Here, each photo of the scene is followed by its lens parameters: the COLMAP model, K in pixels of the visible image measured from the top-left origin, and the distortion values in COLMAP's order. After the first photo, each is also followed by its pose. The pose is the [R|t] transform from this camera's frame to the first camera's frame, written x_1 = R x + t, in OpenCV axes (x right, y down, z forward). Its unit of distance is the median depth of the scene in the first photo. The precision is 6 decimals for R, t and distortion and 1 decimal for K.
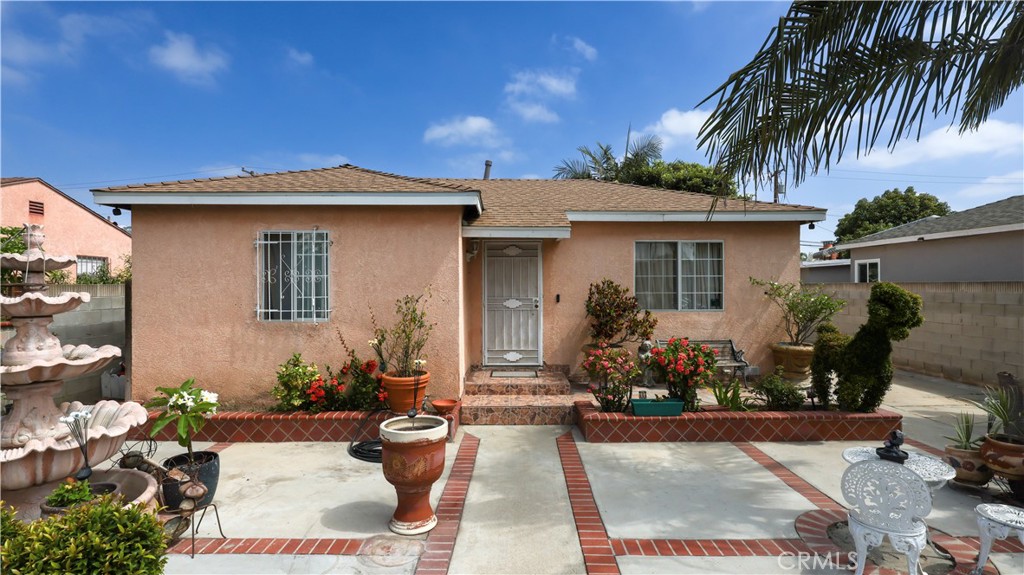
lens RADIAL K [[485.9, 0, 516.0], [0, 485.9, 287.5], [0, 0, 1]] dist [0.001704, 0.000129]
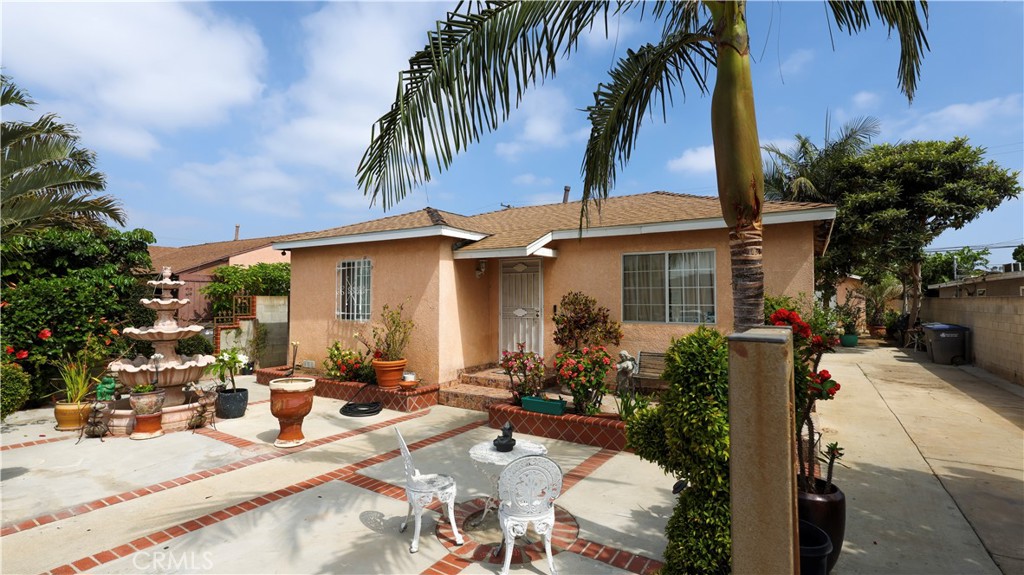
lens RADIAL K [[475.3, 0, 512.0], [0, 475.3, 287.5], [0, 0, 1]] dist [0.002414, 0.000116]
pose [[0.845371, -0.009789, -0.534089, 0.729515], [-0.005895, 0.999600, -0.027653, 0.005426], [0.534146, 0.026525, 0.844976, 0.027338]]
